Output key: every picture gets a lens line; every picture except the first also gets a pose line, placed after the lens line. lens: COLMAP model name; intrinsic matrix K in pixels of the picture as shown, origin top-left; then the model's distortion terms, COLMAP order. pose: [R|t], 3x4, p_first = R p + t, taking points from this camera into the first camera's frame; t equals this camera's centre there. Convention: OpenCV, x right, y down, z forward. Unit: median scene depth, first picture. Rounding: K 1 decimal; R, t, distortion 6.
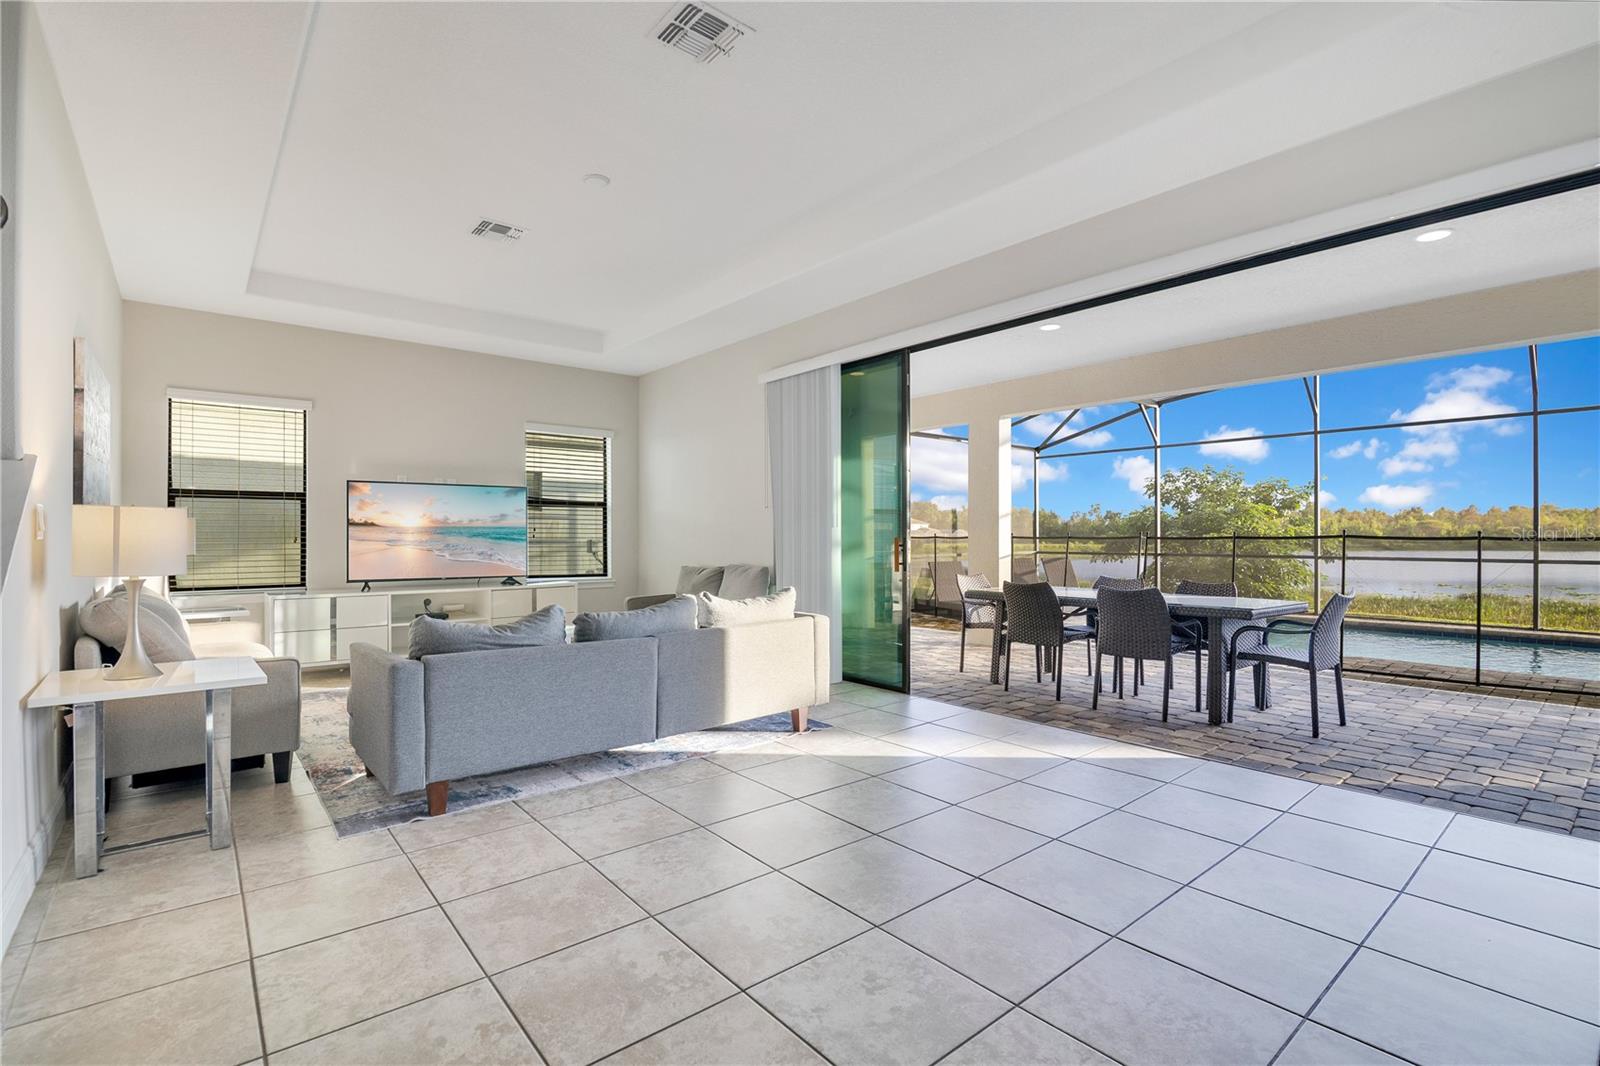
lens RADIAL K [[743.6, 0, 830.4], [0, 743.6, 542.5], [0, 0, 1]] dist [-0.019640, 0.001050]
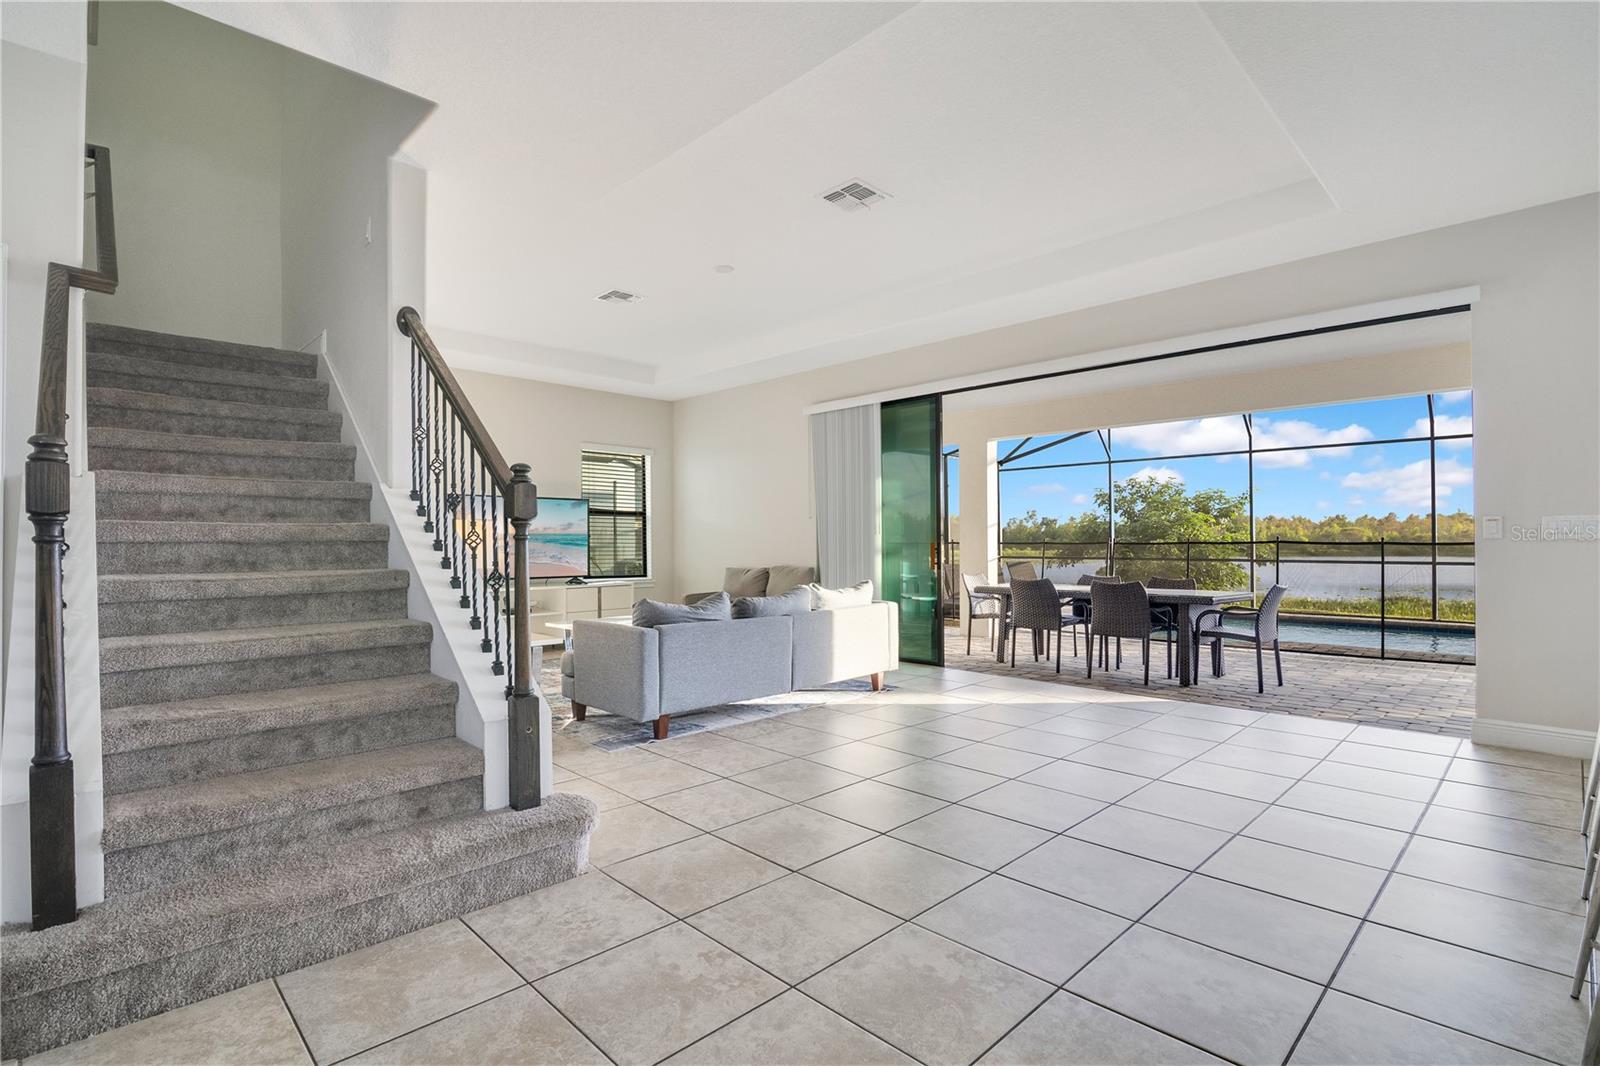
lens RADIAL K [[743.6, 0, 800.2], [0, 743.6, 539.3], [0, 0, 1]] dist [-0.019640, 0.001050]
pose [[0.999193, 0.000340, 0.040166, -0.175508], [0.000165, 0.999921, -0.012563, 0.002982], [-0.040167, 0.012560, 0.999114, -0.232983]]
